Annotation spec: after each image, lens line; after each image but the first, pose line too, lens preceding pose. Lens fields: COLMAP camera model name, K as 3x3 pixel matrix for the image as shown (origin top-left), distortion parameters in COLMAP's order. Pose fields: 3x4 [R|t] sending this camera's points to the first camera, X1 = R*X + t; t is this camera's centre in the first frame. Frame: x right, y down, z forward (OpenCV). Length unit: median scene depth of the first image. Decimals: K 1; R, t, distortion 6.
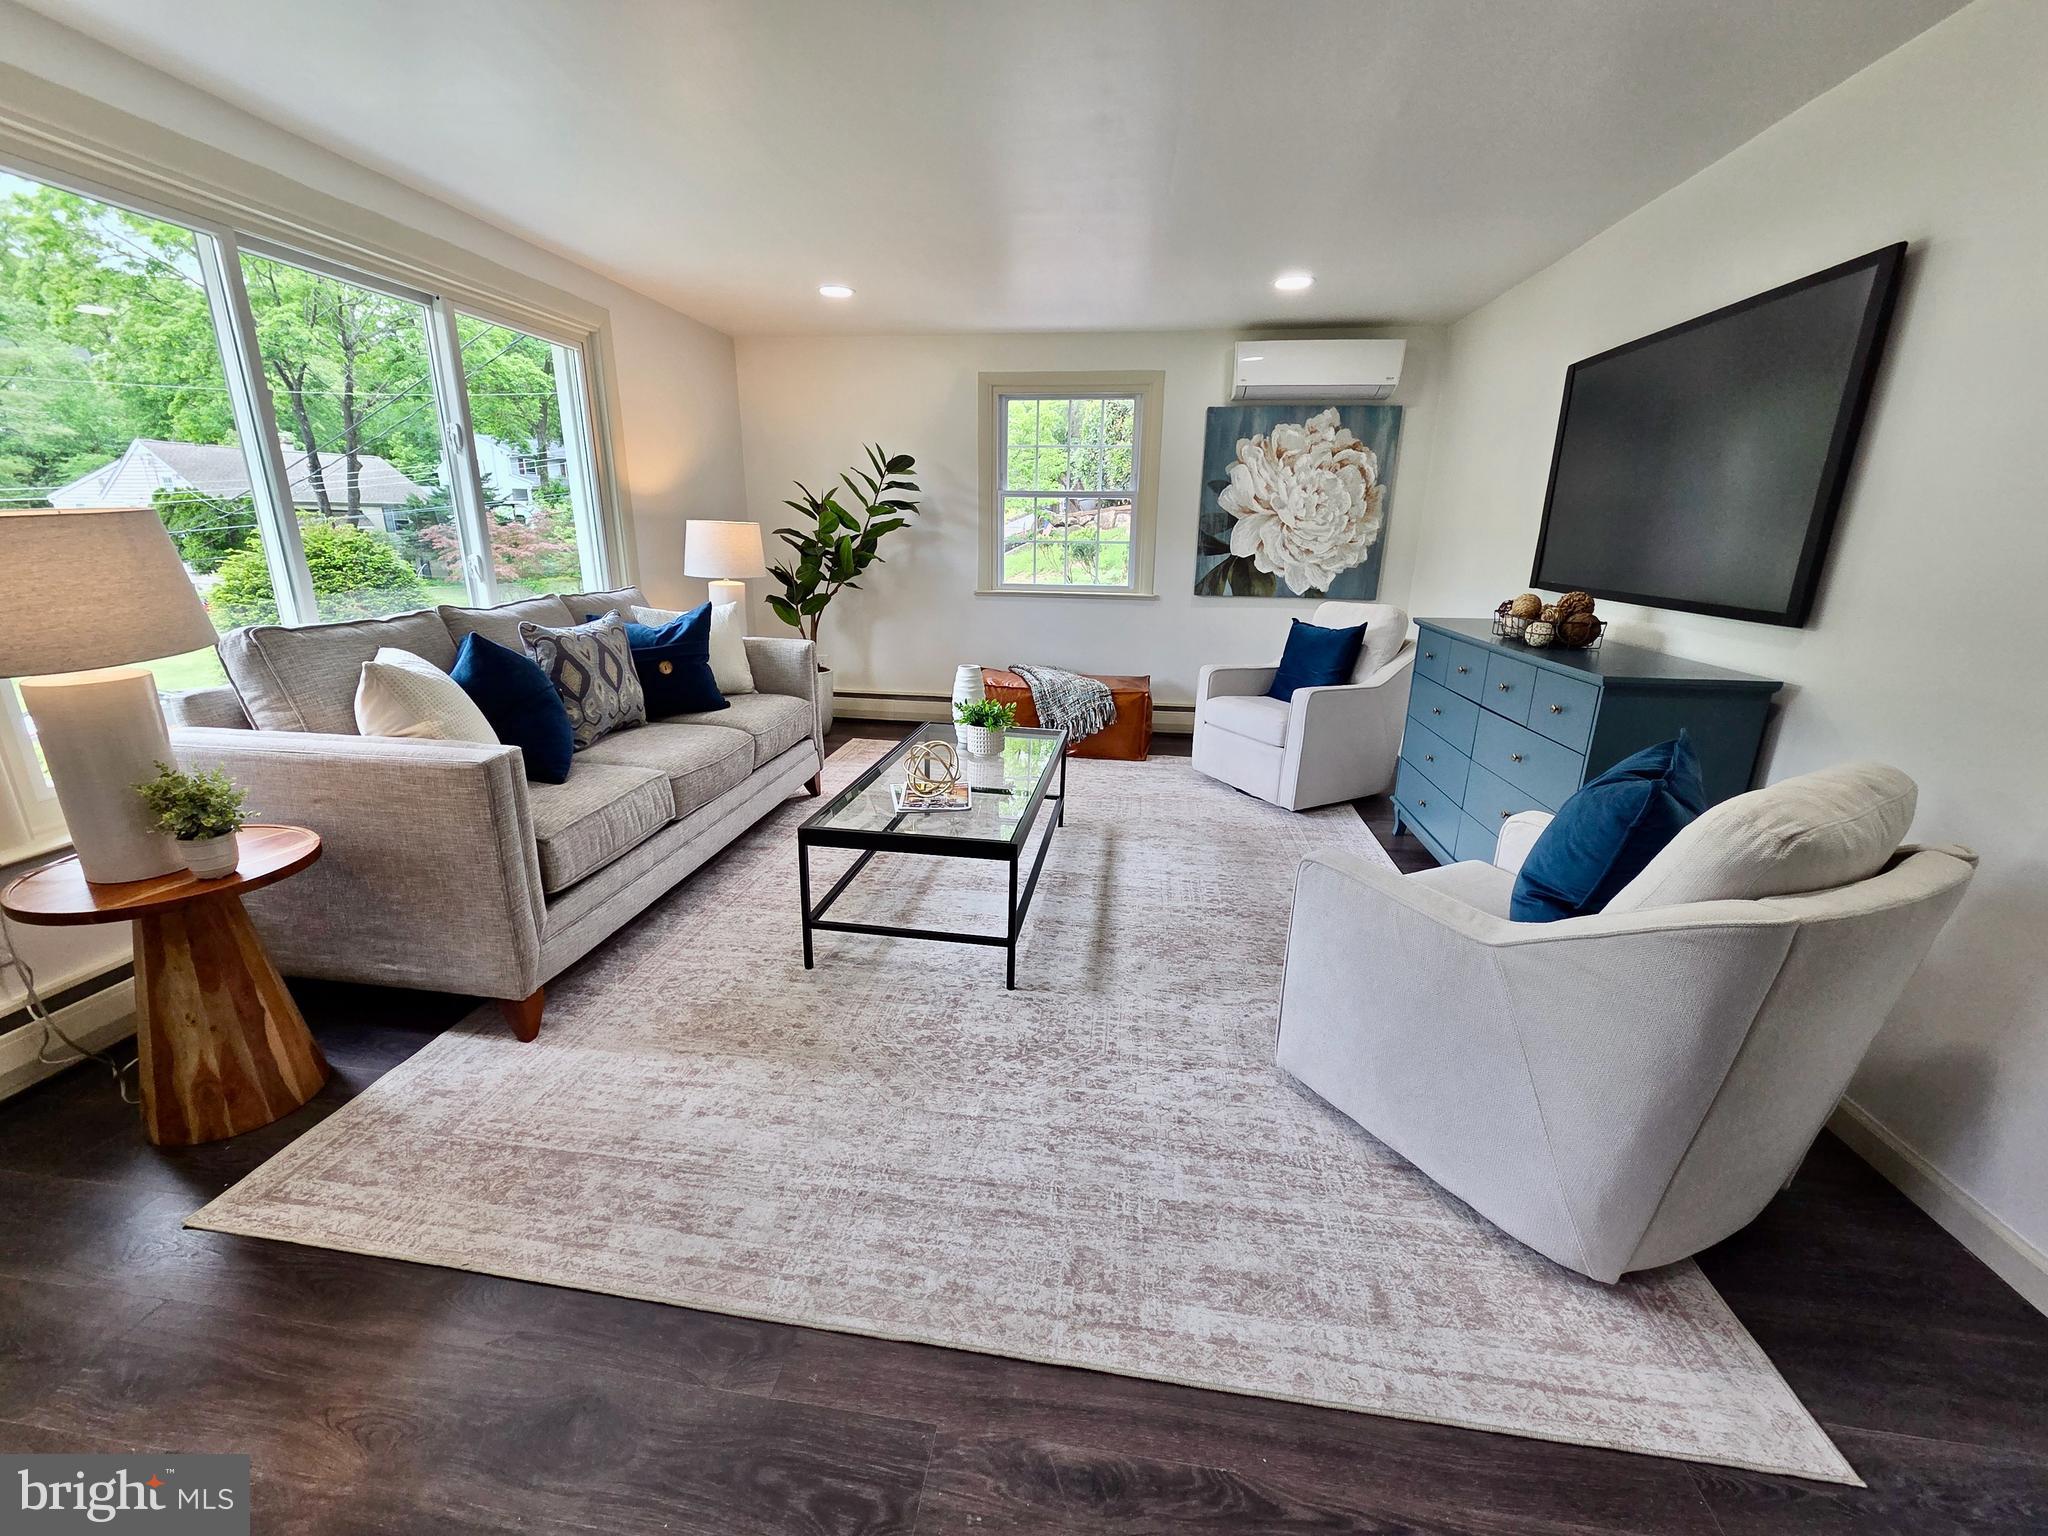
lens RADIAL K [[842.4, 0, 1031.4], [0, 842.4, 776.9], [0, 0, 1]] dist [0.001331, -0.000475]
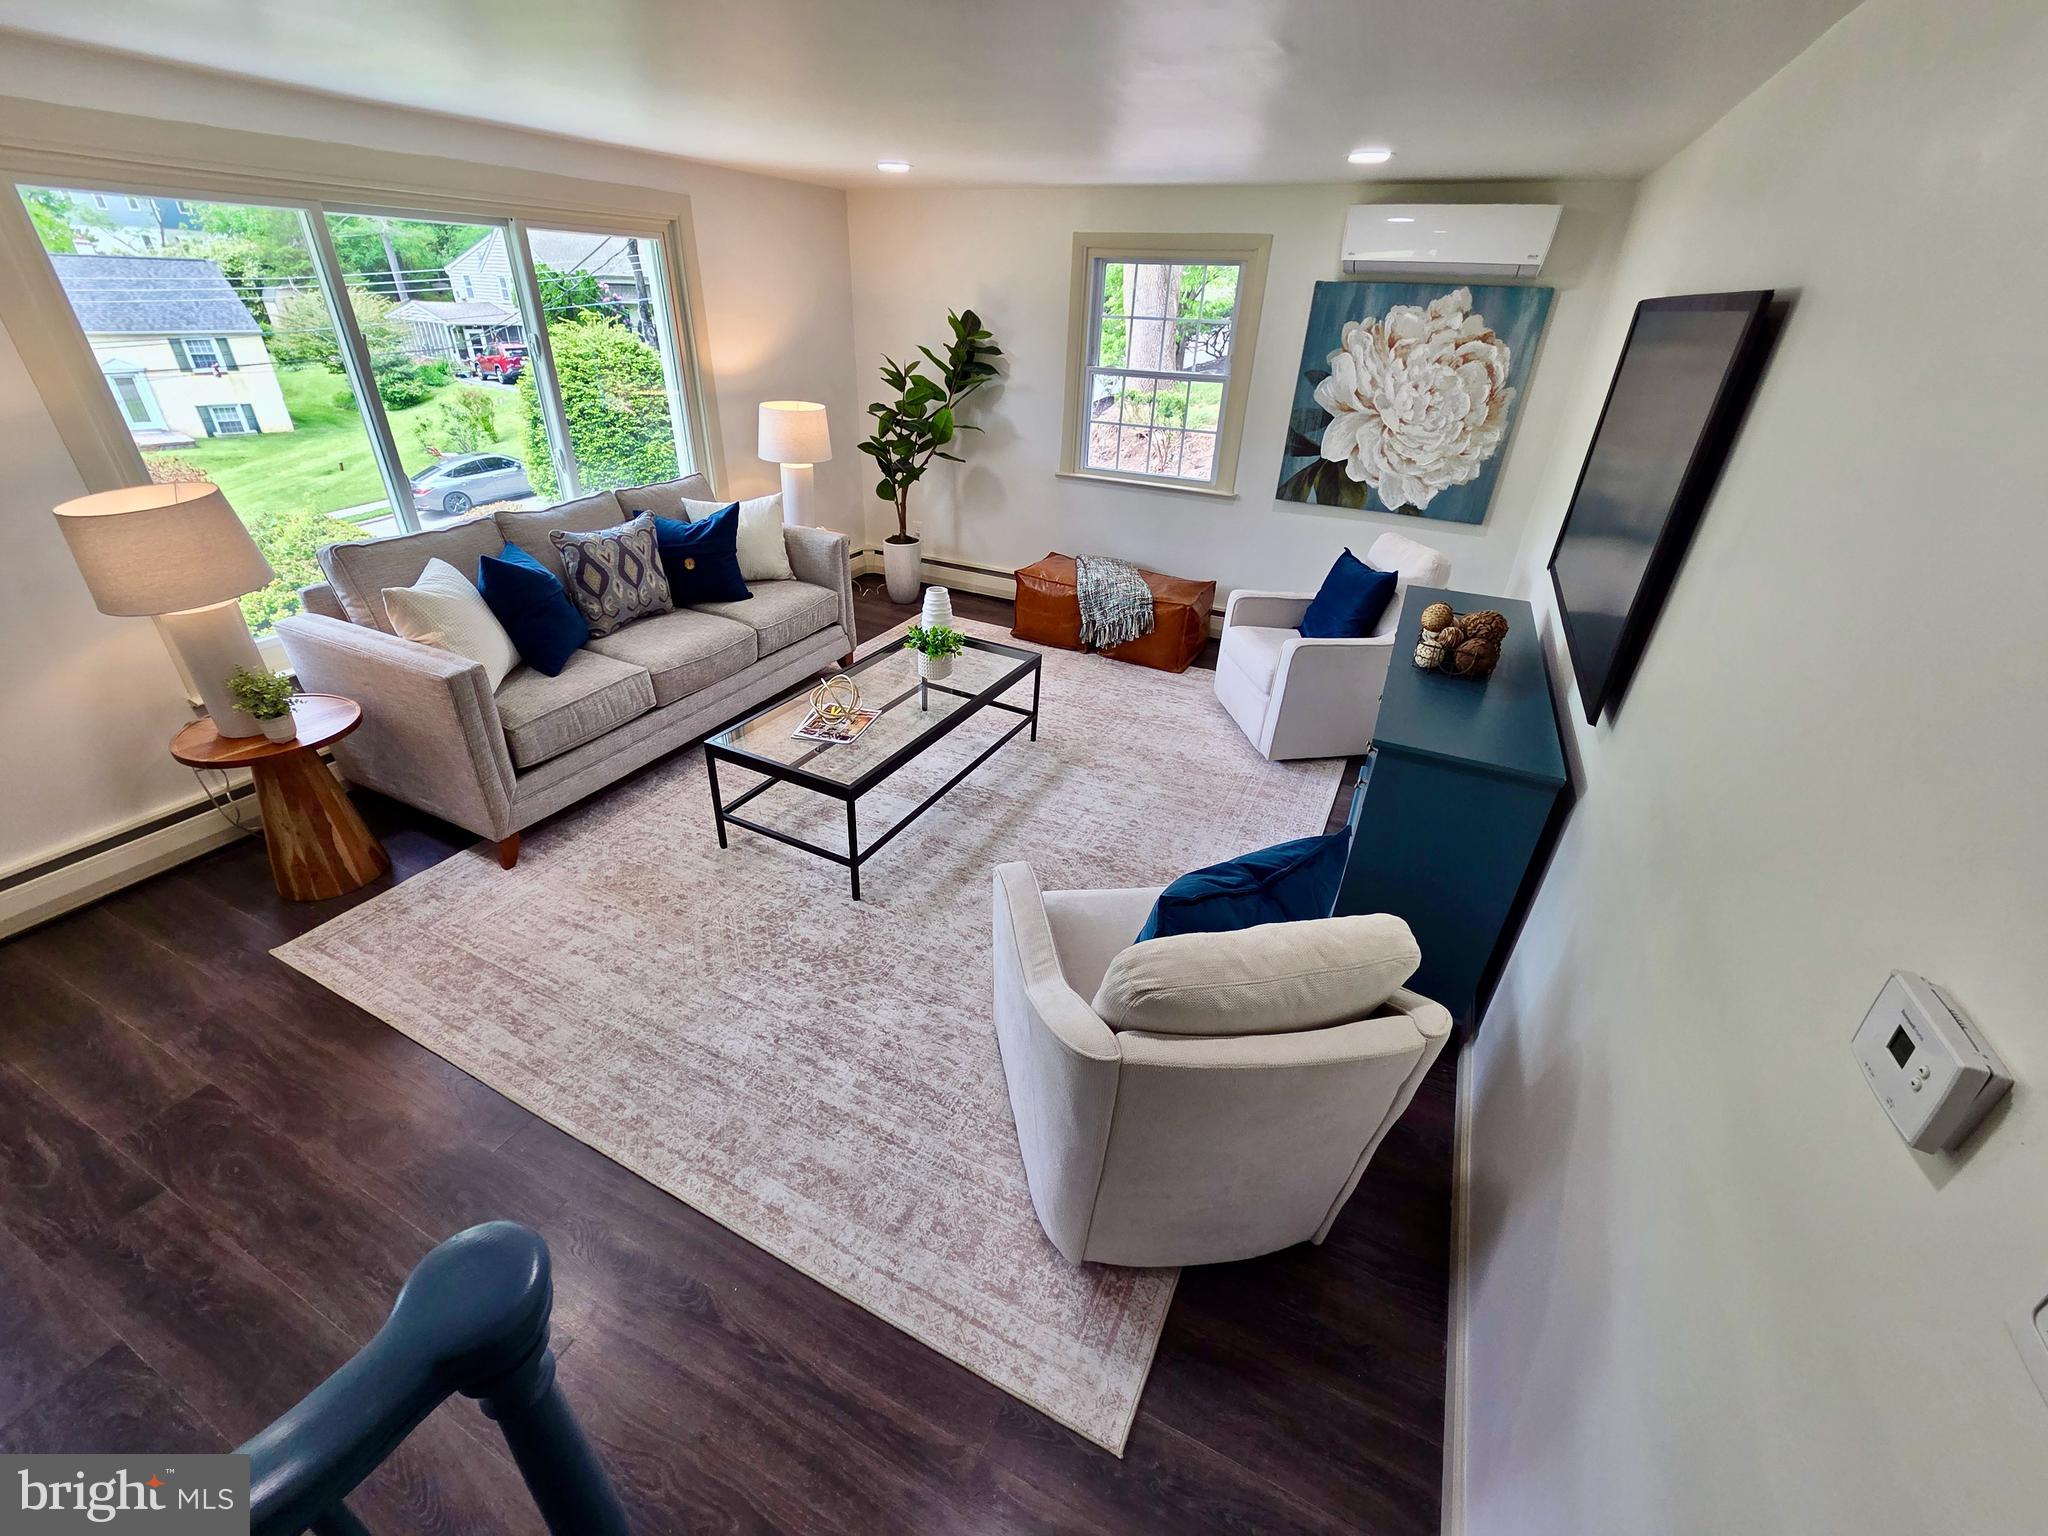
lens RADIAL K [[842.4, 0, 1015.2], [0, 842.4, 786.5], [0, 0, 1]] dist [0.001331, -0.000475]
pose [[0.949039, 0.175257, -0.261934, 0.483496], [-0.112312, 0.964629, 0.238490, -0.218954], [0.294466, -0.196918, 0.935154, -0.029016]]
